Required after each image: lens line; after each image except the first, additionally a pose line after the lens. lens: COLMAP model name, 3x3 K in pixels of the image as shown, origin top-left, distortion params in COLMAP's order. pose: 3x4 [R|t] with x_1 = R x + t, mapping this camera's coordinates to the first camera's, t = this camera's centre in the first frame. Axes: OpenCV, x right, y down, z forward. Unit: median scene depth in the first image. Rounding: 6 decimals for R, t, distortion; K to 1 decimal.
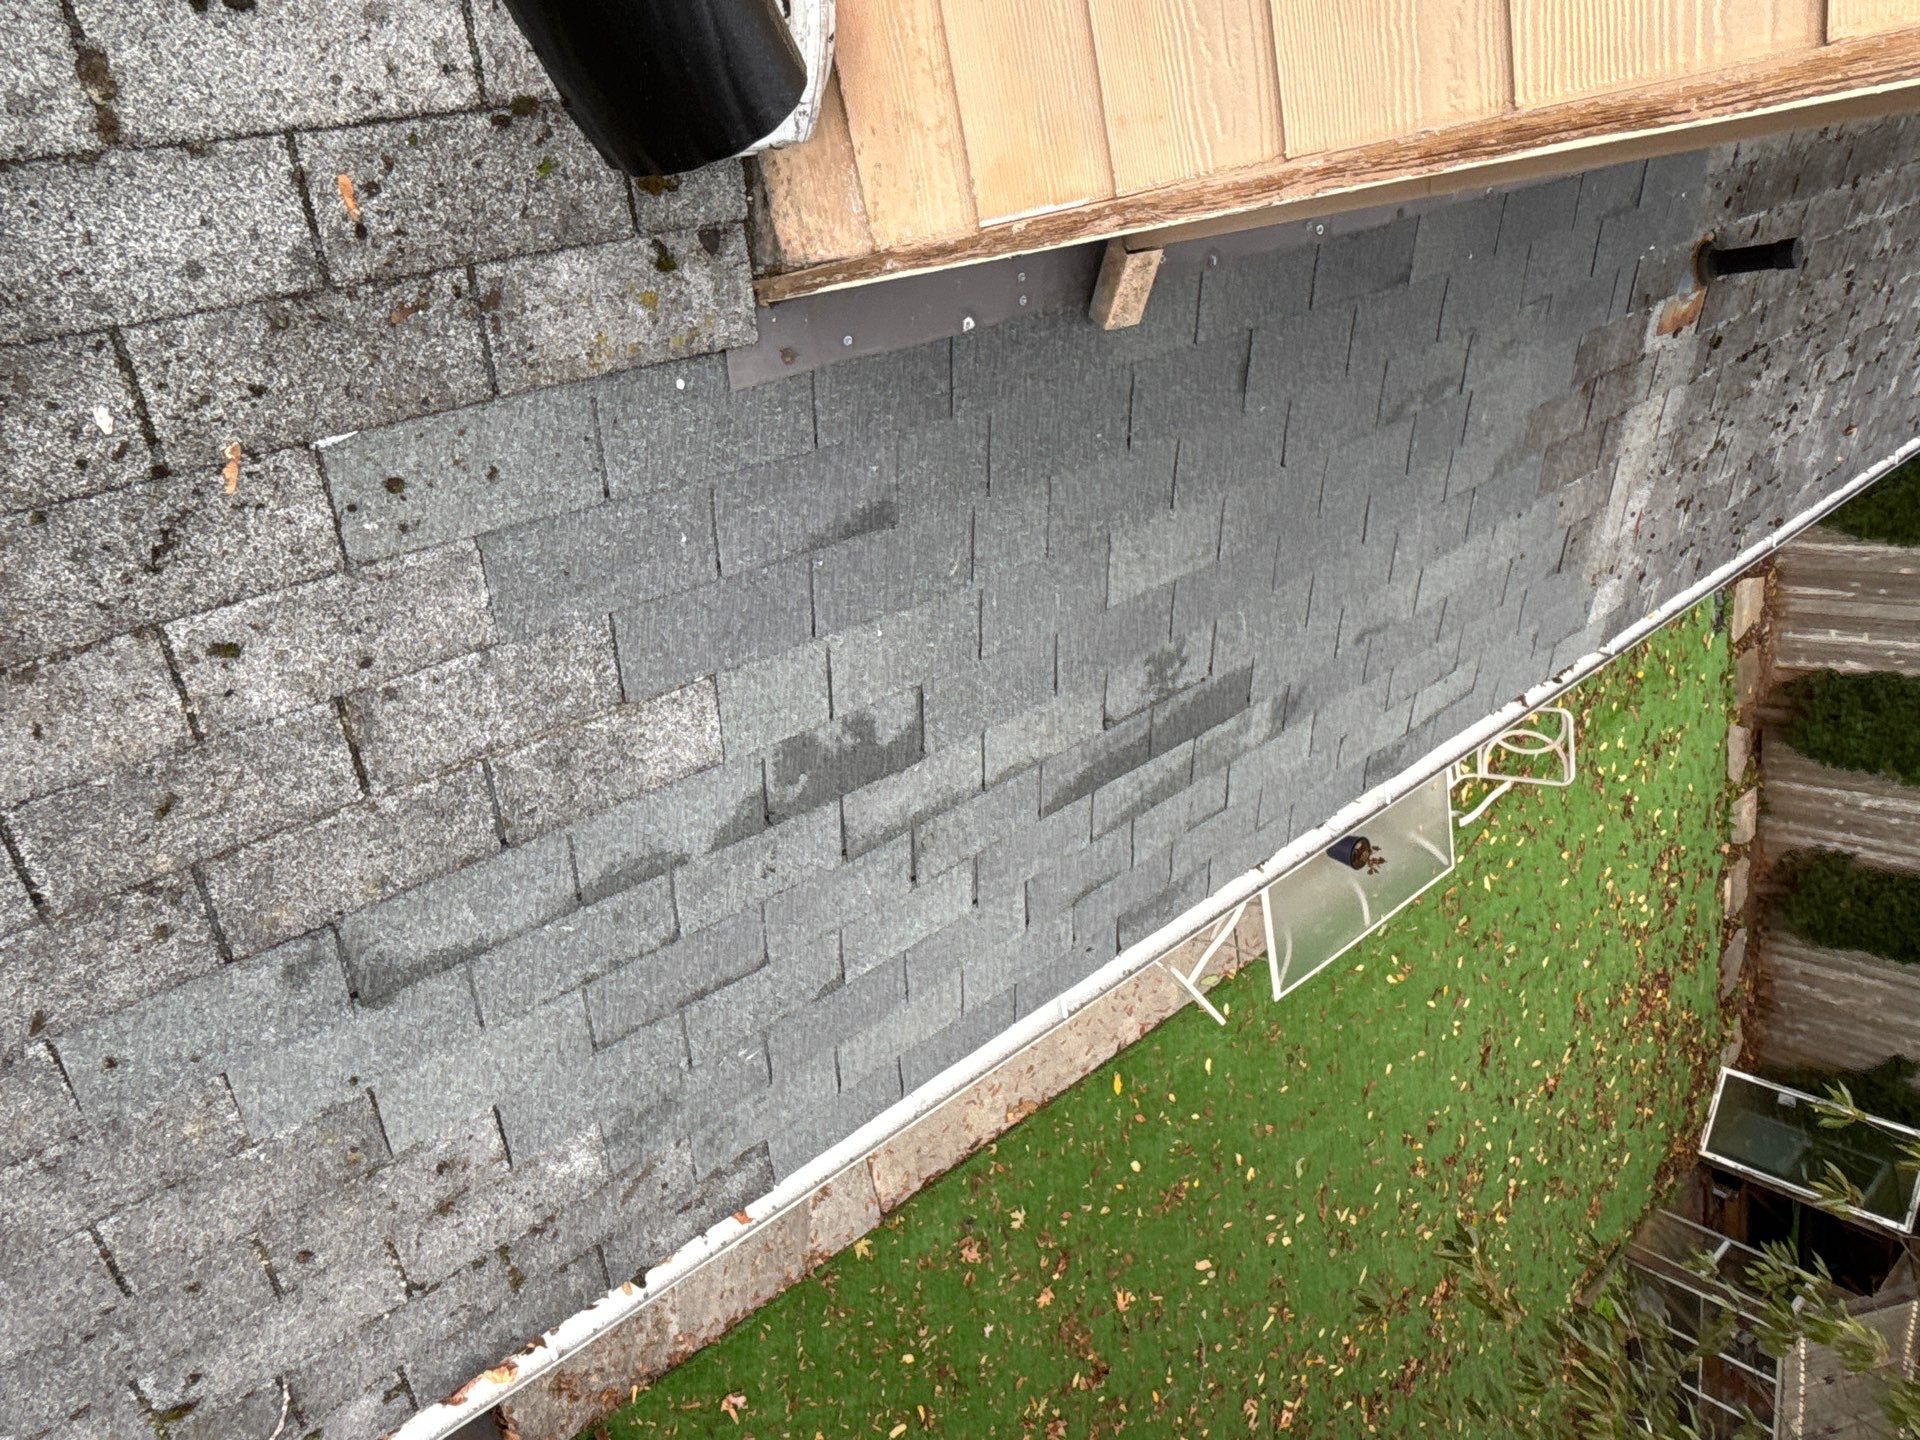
lens RADIAL K [[1322.1, 0, 960.9], [0, 1322.1, 739.4], [0, 0, 1]] dist [0.064105, -0.108971]
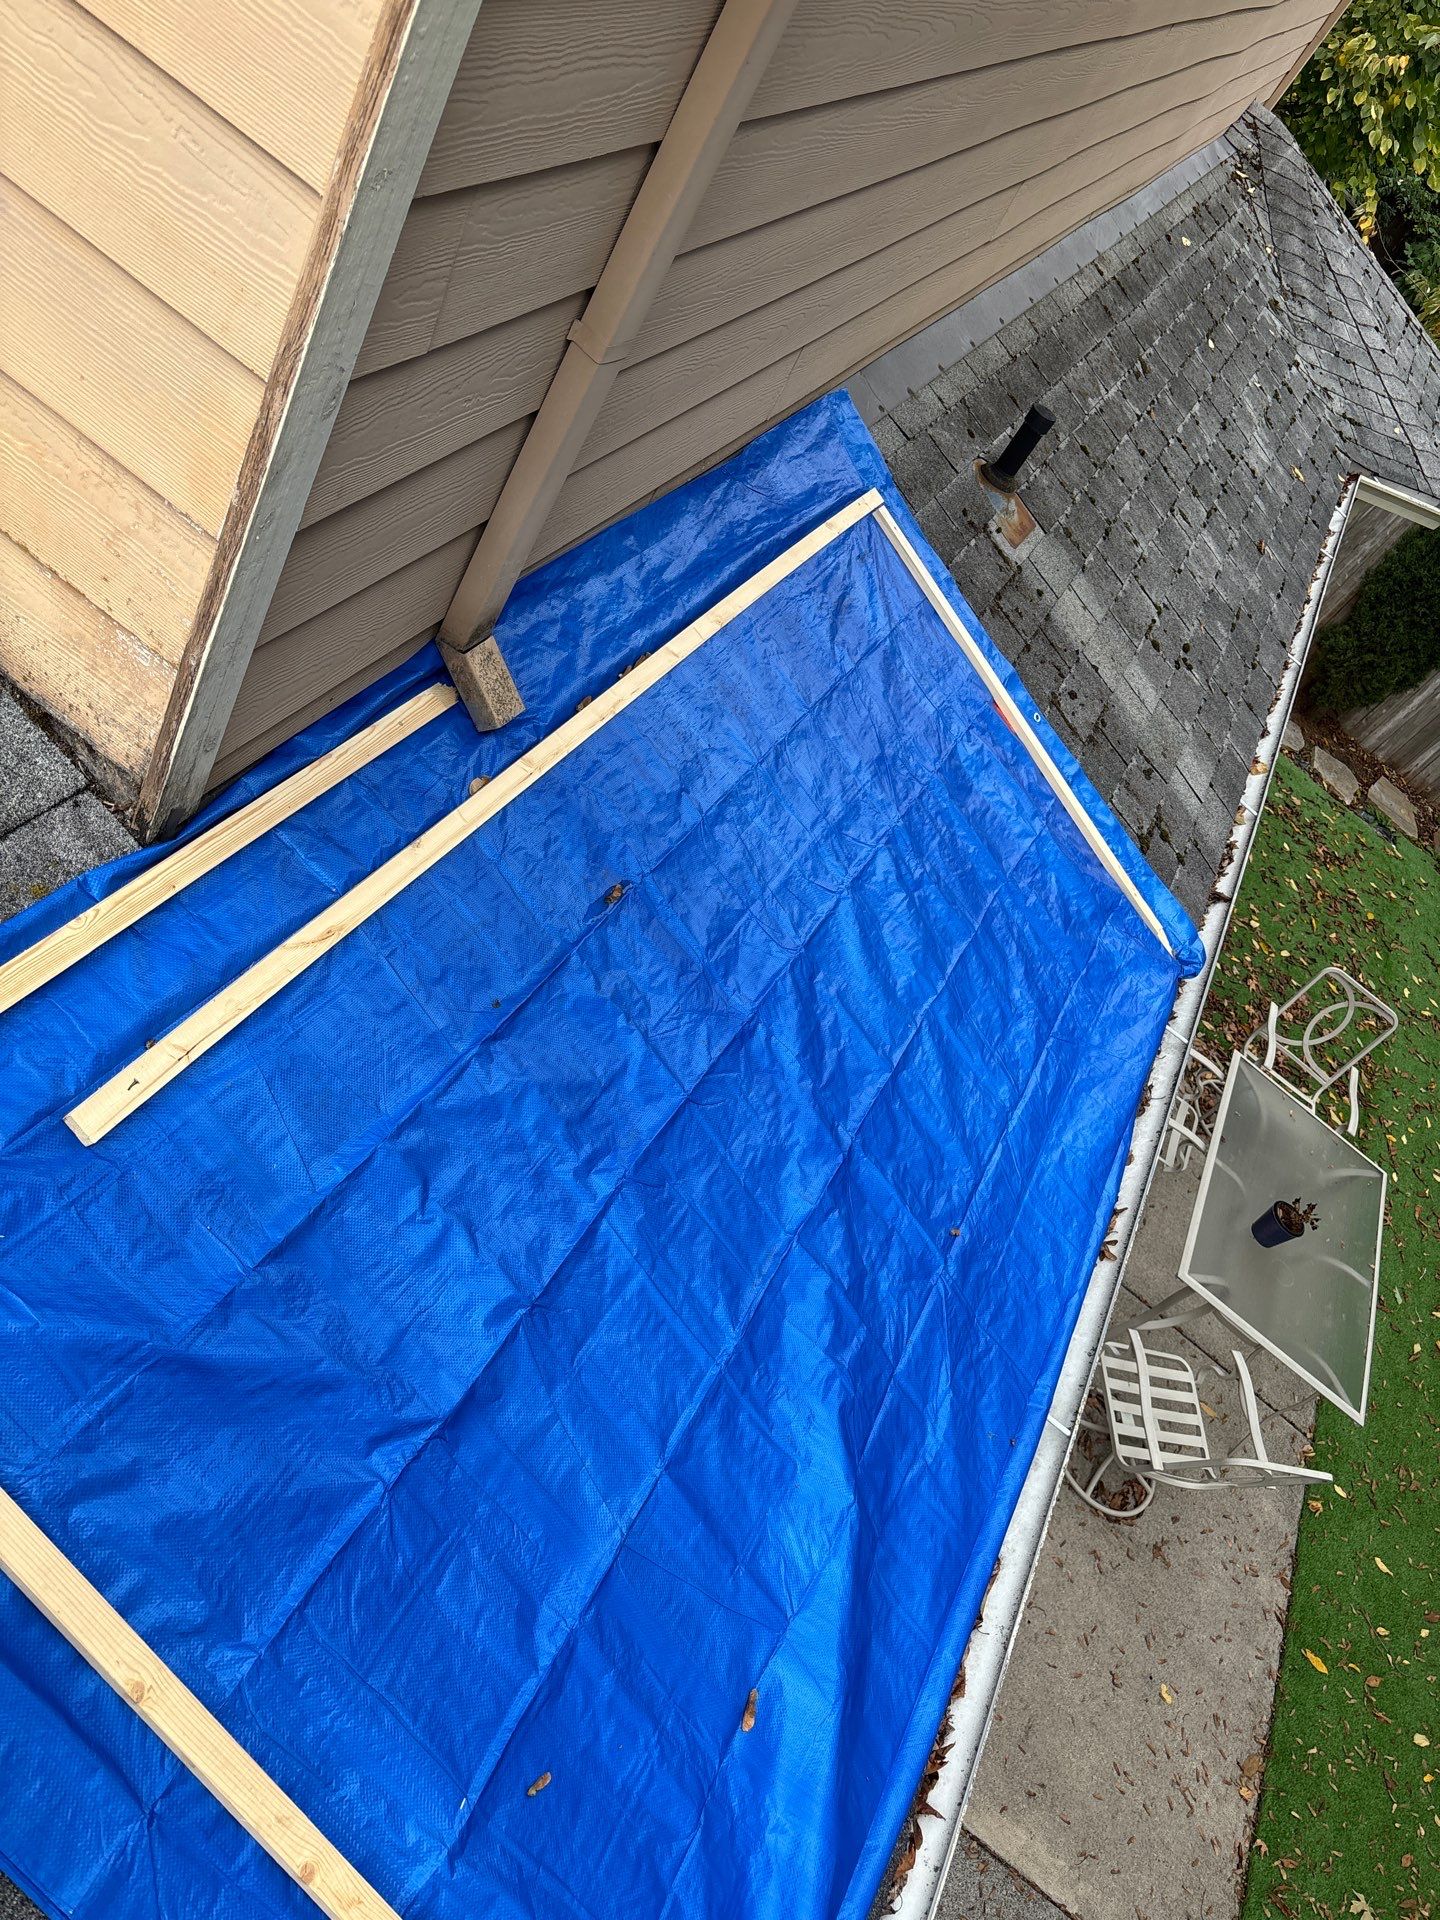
lens RADIAL K [[1466.2, 0, 740.8], [0, 1466.2, 949.3], [0, 0, 1]] dist [0.043580, -0.049333]
pose [[0.750706, -0.638535, 0.169450, -0.027119], [0.649342, 0.665959, -0.367224, 0.176086], [0.121639, 0.385708, 0.914567, 0.046805]]
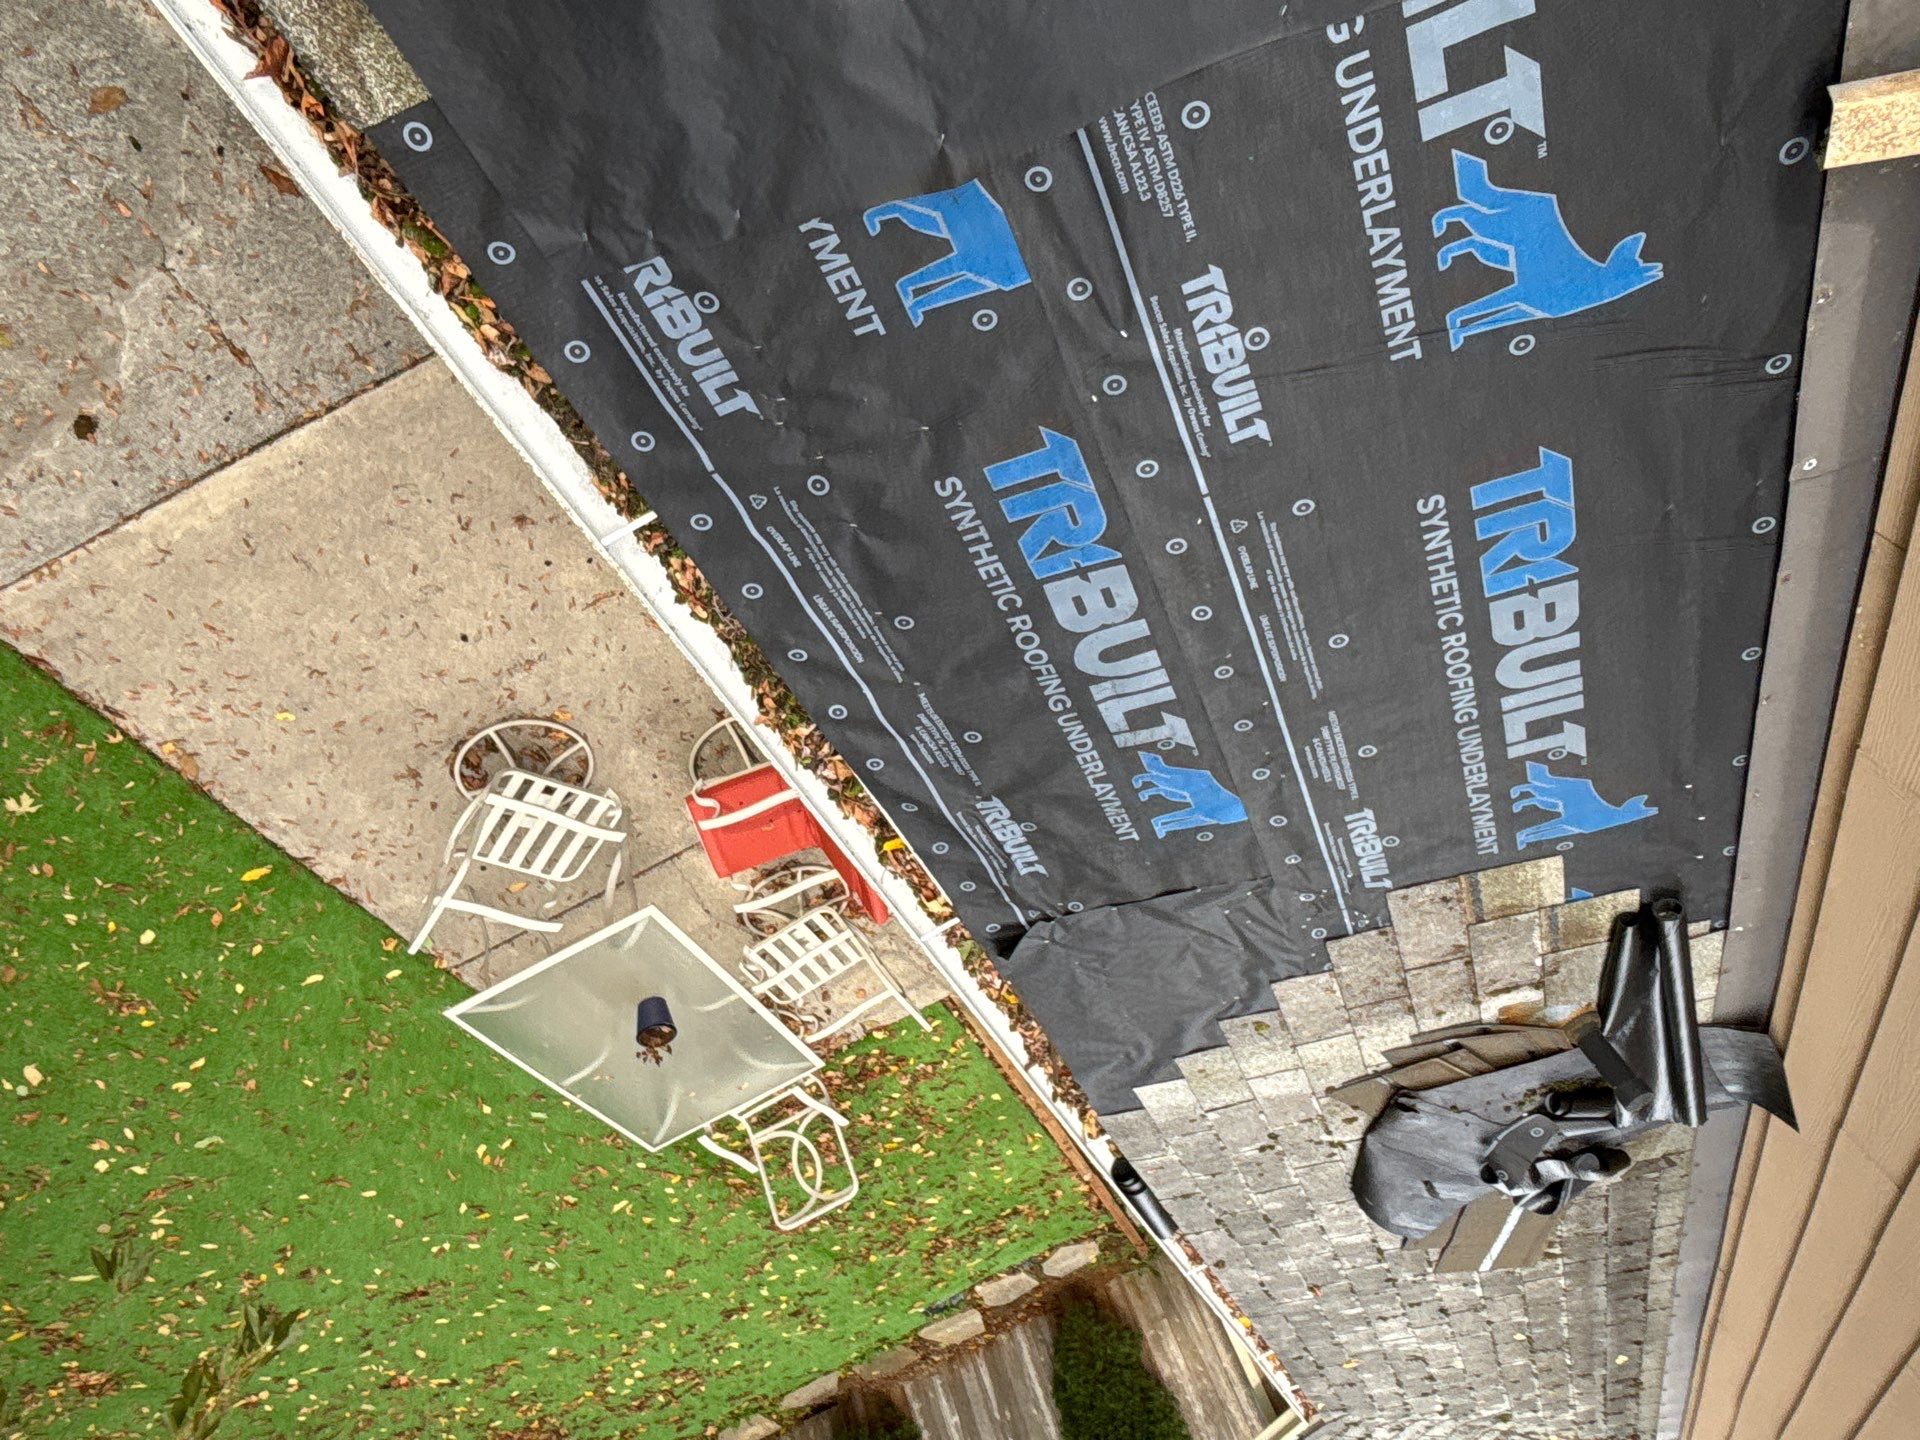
lens RADIAL K [[1331.3, 0, 960.3], [0, 1331.3, 733.8], [0, 0, 1]] dist [0.041706, -0.074627]
pose [[0.291436, 0.946194, 0.140652, 0.105682], [-0.891044, 0.322006, -0.319925, 0.243661], [-0.348002, -0.032090, 0.936944, 0.266201]]
